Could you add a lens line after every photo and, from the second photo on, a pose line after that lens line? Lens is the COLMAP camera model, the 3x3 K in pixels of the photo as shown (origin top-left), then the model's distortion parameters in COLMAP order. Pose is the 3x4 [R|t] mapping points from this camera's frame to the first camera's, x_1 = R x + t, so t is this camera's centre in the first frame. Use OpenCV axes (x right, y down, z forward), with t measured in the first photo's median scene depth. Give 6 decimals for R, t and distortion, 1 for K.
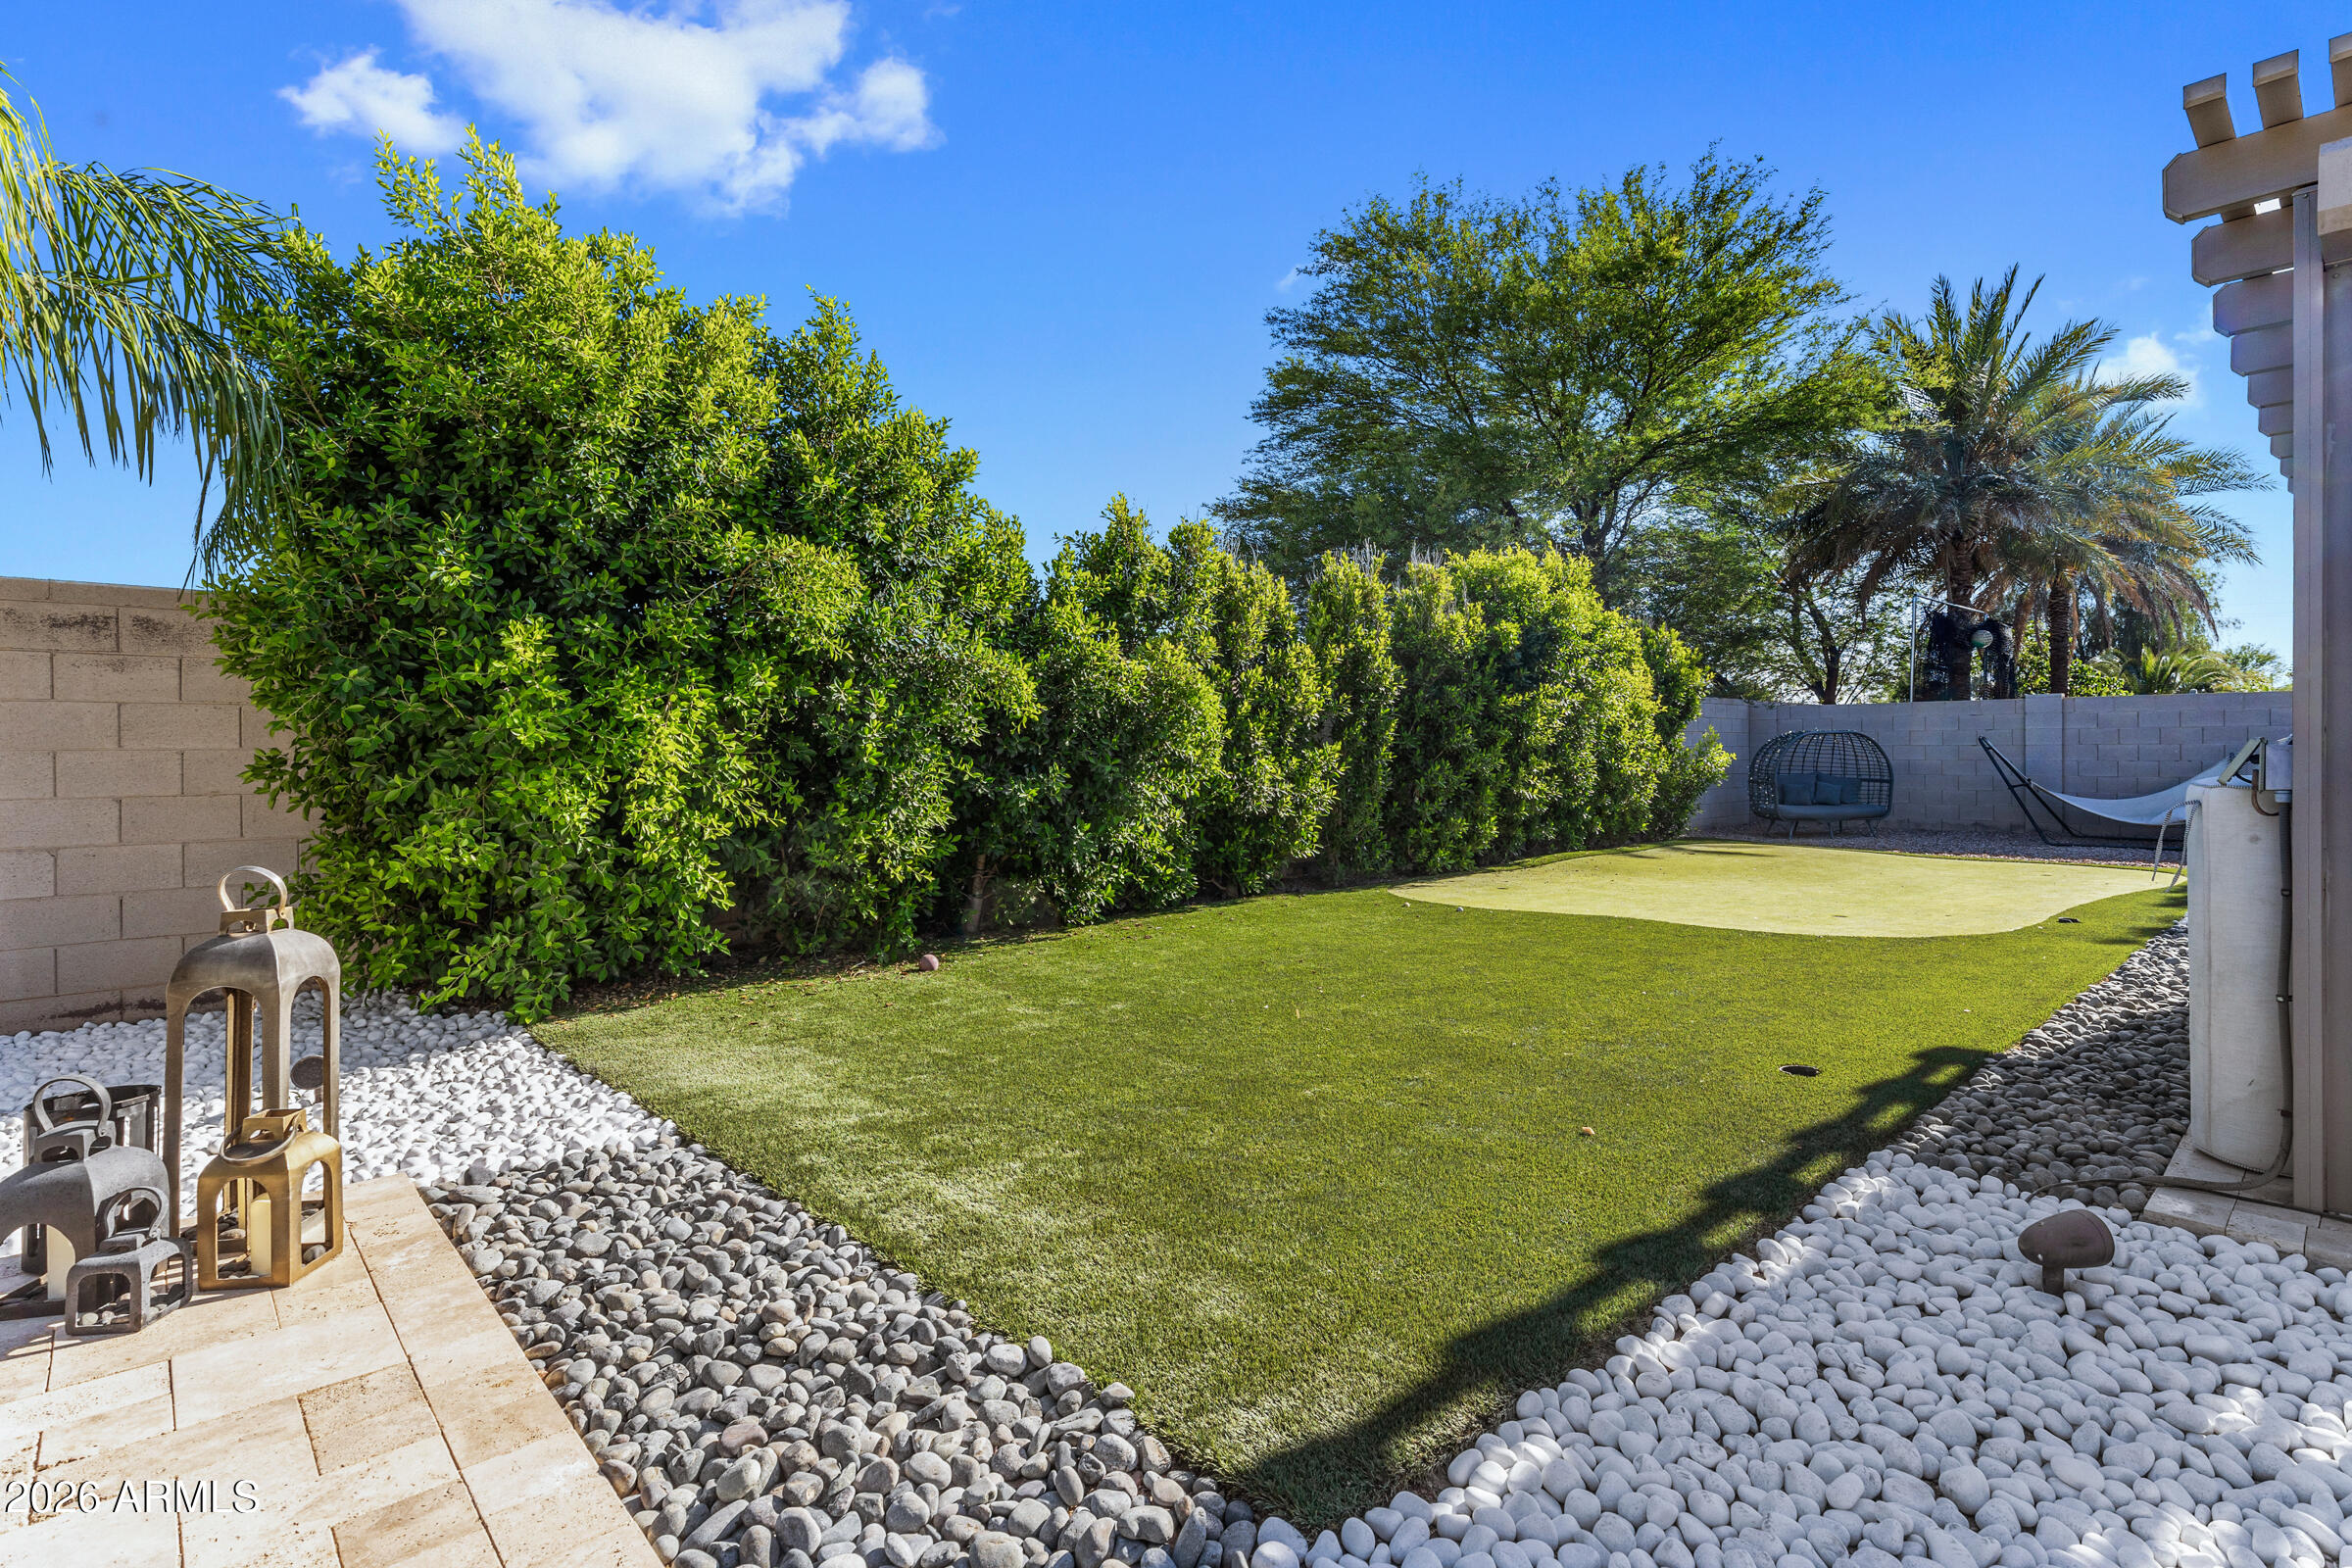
lens RADIAL K [[1120.9, 0, 1219.6], [0, 1120.9, 753.1], [0, 0, 1]] dist [0.018156, 0.000082]
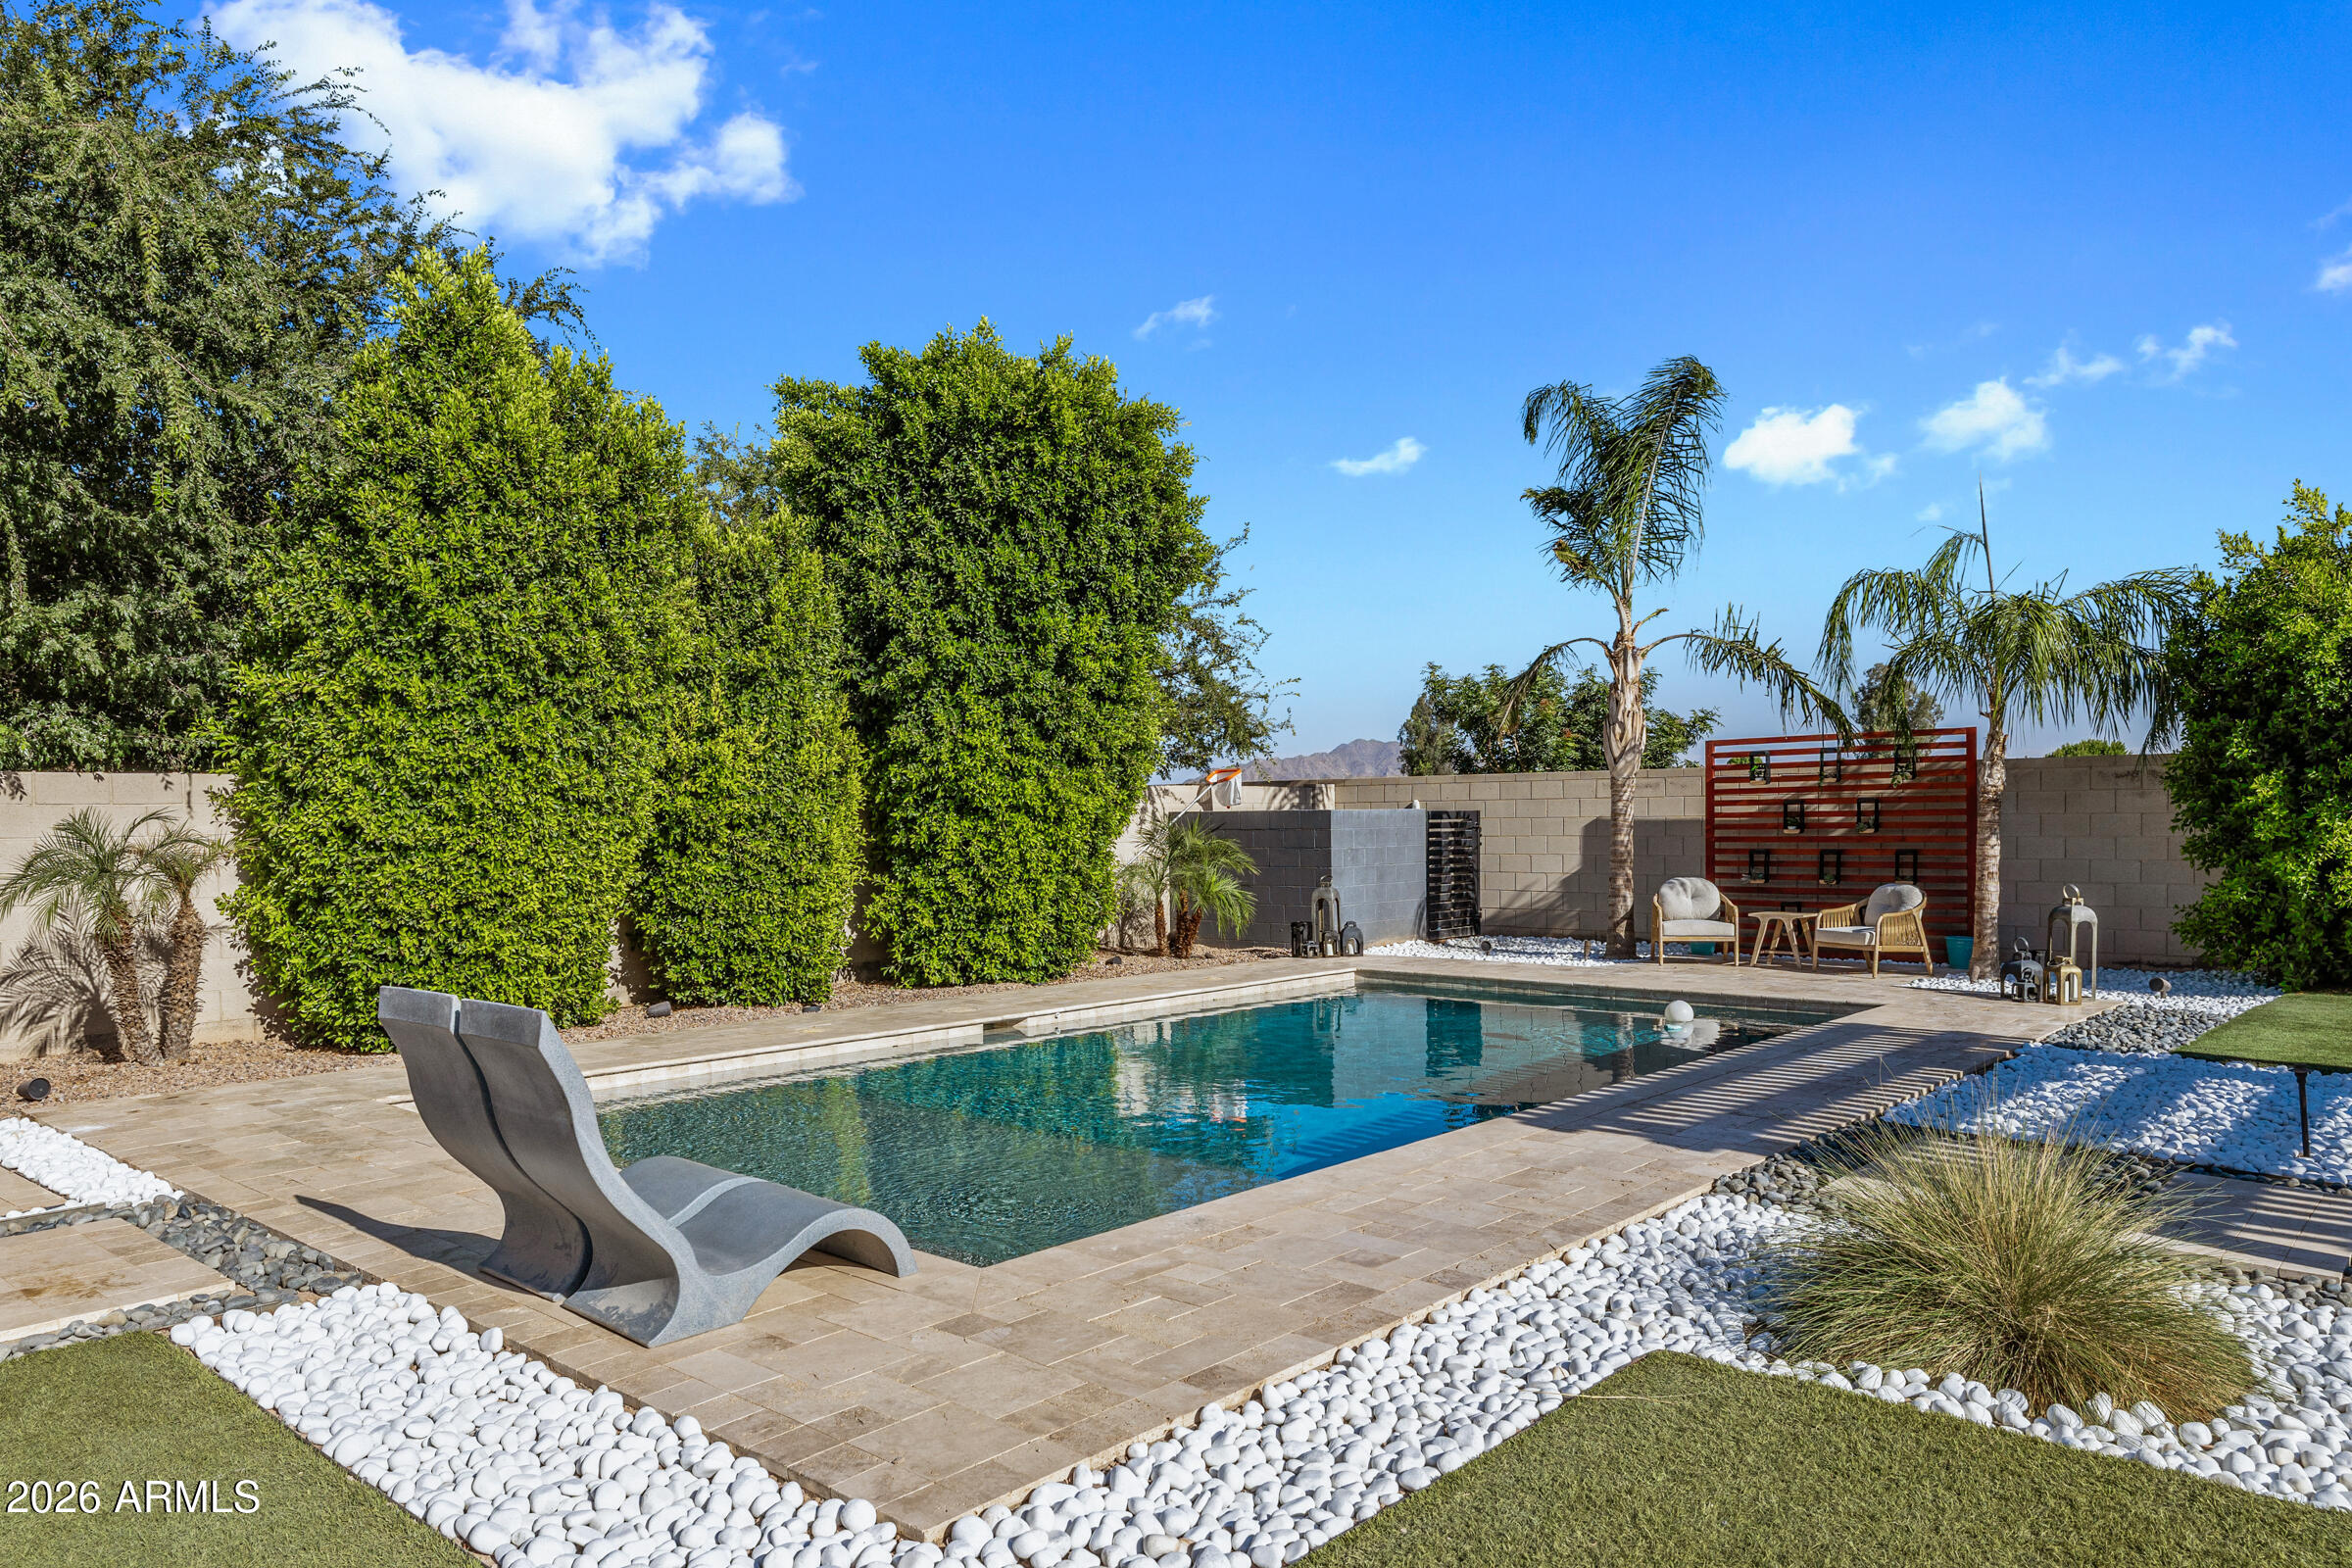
lens RADIAL K [[1570.3, 0, 1172.2], [0, 1570.3, 863.2], [0, 0, 1]] dist [0.007131, 0.001557]
pose [[0.078762, 0.035051, -0.996277, 1.100416], [0.010794, 0.999293, 0.036010, -0.048082], [0.996835, -0.013590, 0.078328, -0.613213]]
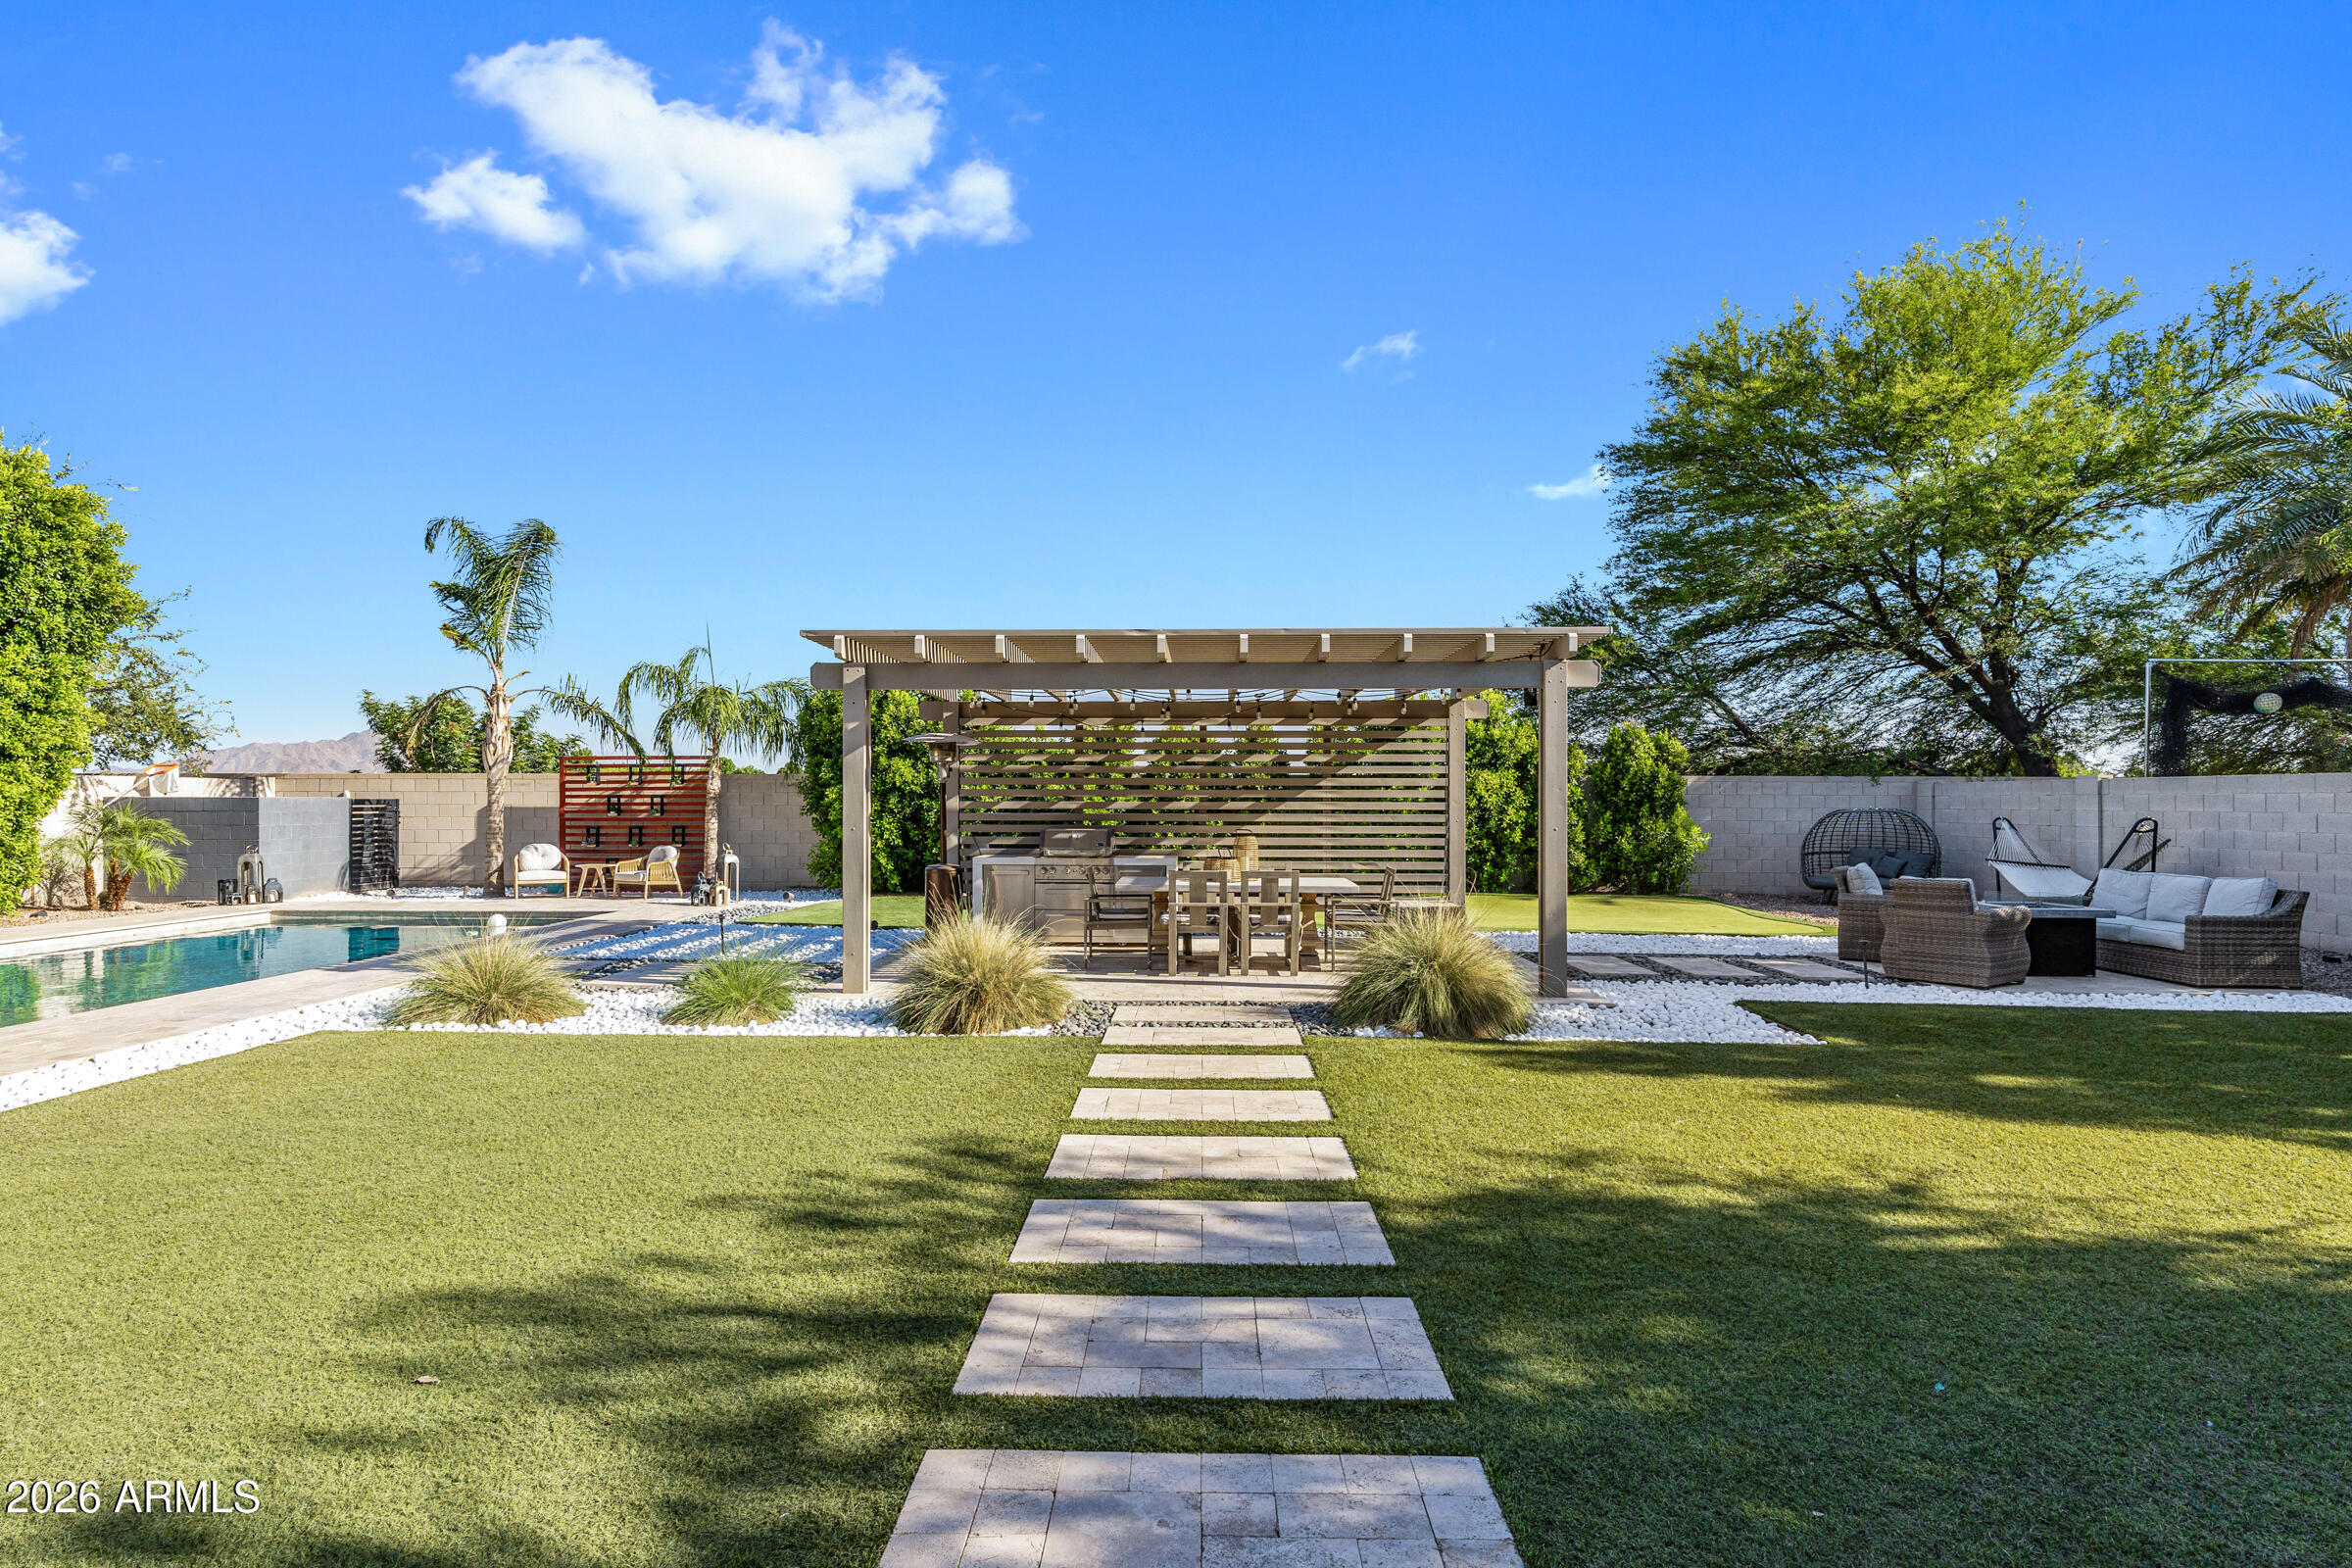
lens RADIAL K [[1210.6, 0, 1172.2], [0, 1210.6, 798.5], [0, 0, 1]] dist [0.001185, -0.000204]
pose [[0.704992, 0.006305, -0.709187, 1.770865], [-0.006178, 0.999977, 0.002748, -0.055786], [0.709188, 0.002444, 0.705015, -0.613776]]
